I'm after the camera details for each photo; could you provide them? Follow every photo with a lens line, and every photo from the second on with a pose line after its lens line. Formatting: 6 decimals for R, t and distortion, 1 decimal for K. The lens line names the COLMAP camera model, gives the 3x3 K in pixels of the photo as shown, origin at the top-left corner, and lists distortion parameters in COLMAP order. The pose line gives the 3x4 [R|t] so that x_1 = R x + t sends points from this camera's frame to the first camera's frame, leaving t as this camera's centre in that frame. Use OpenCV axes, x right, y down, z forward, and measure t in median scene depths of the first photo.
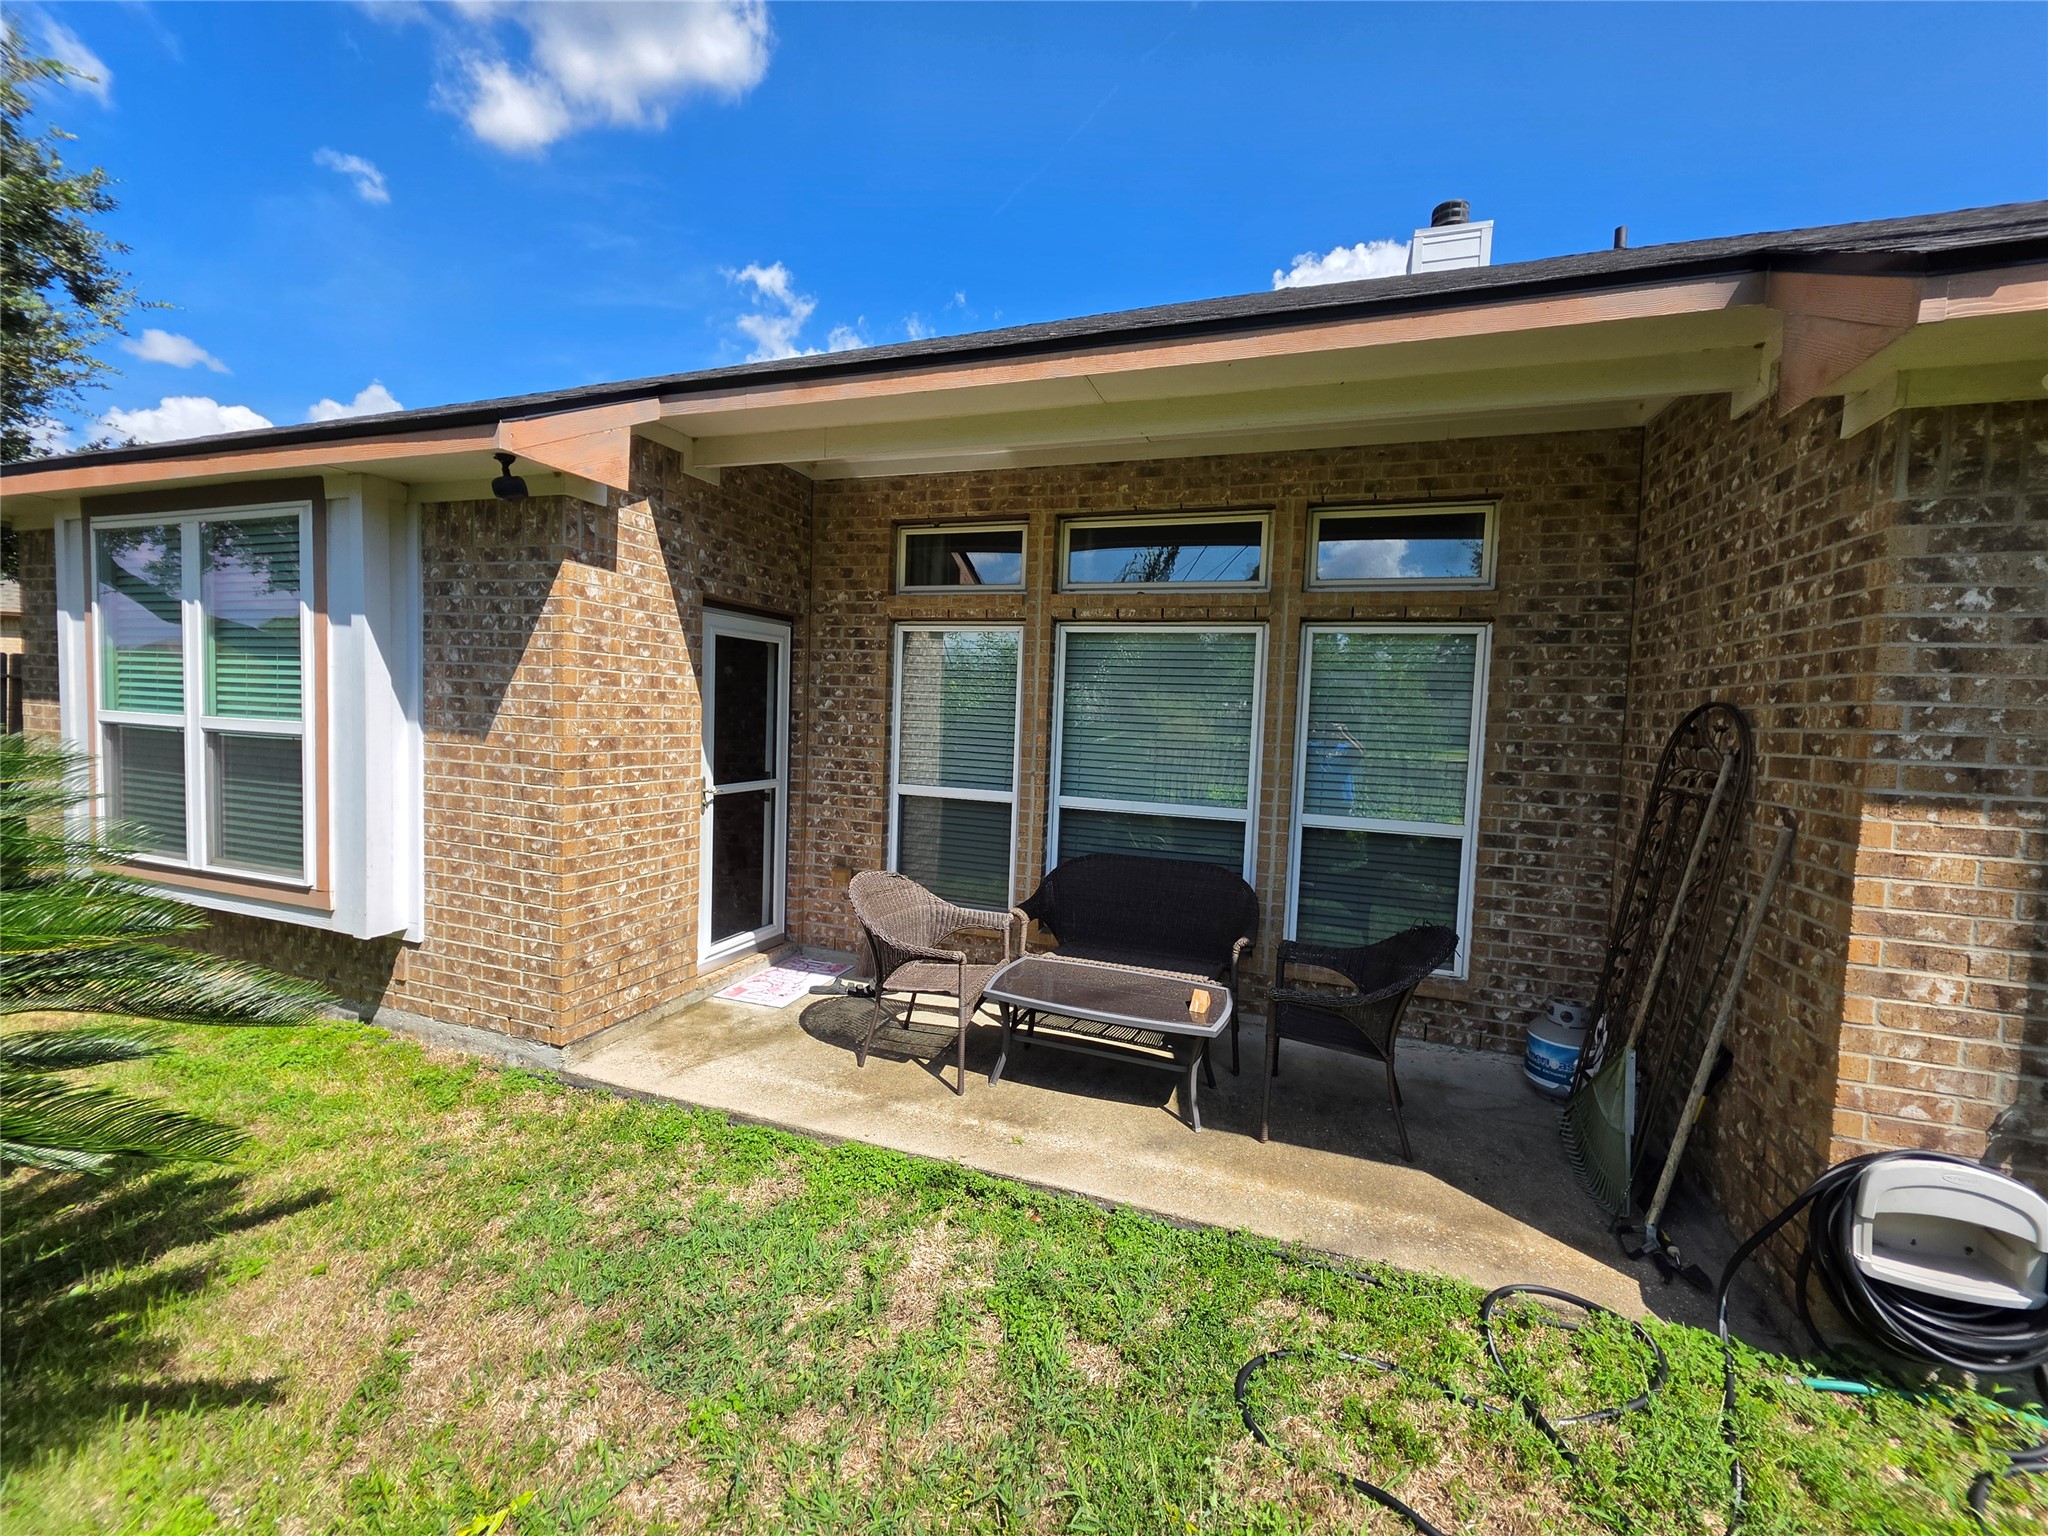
lens RADIAL K [[841.9, 0, 1011.7], [0, 841.9, 762.7], [0, 0, 1]] dist [-0.002337, -0.000197]
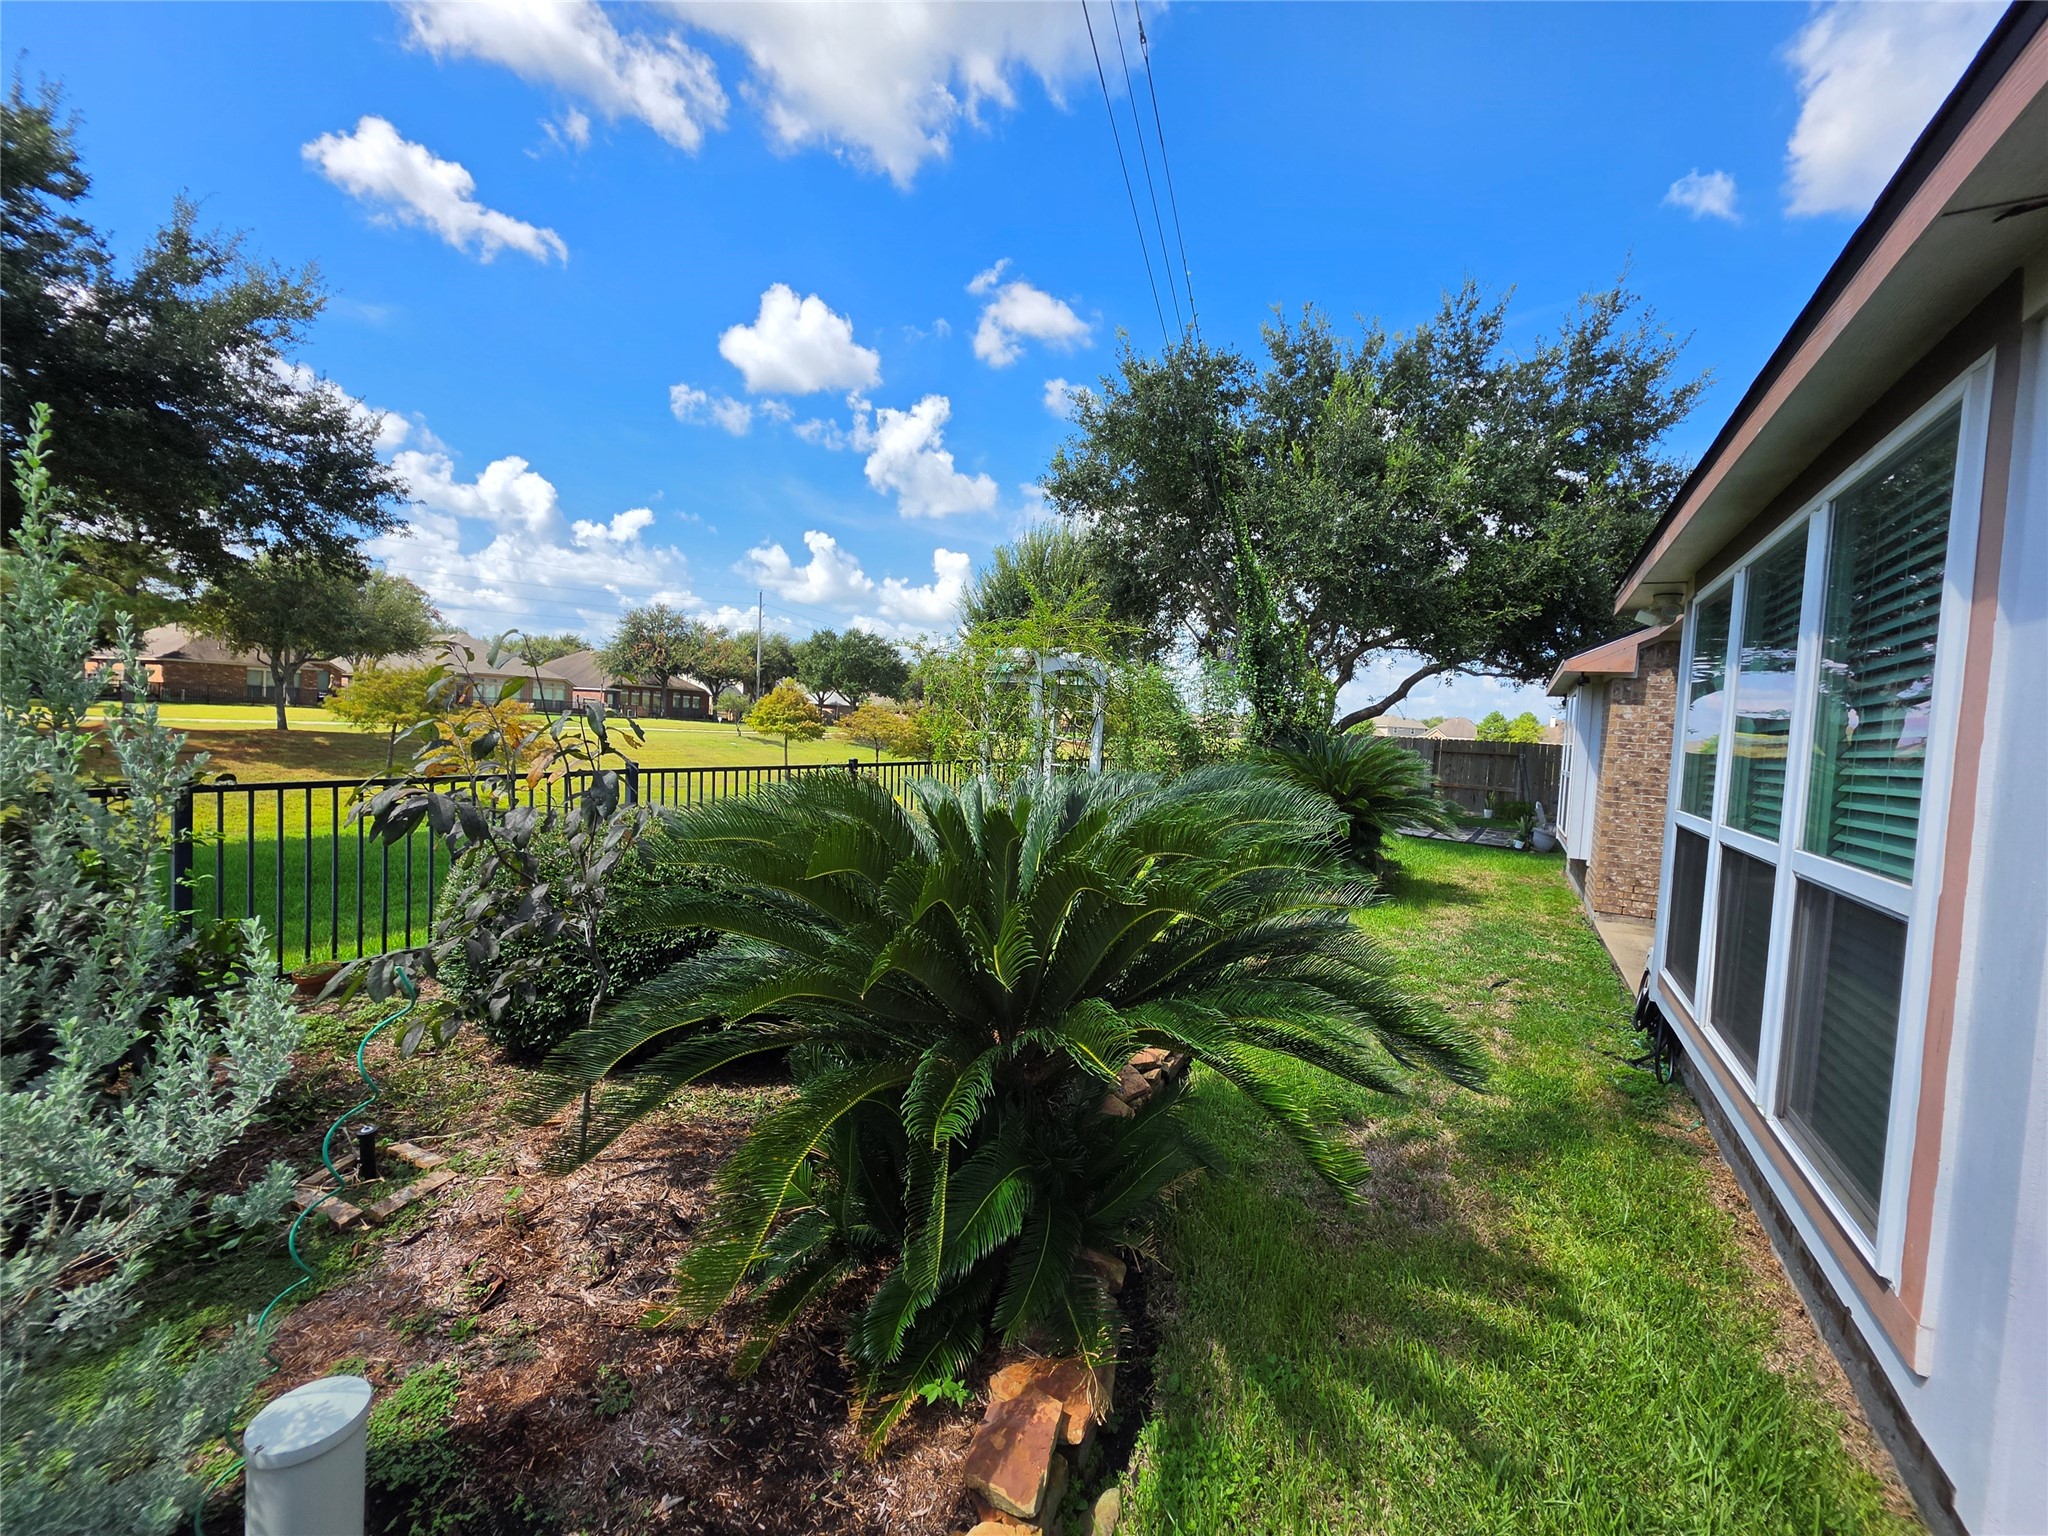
lens RADIAL K [[841.9, 0, 1011.7], [0, 841.9, 762.7], [0, 0, 1]] dist [-0.002337, -0.000197]
pose [[-0.180309, 0.001239, -0.983609, 1.995435], [-0.114677, 0.993153, 0.022273, 0.061043], [0.976902, 0.116813, -0.178932, -0.200535]]
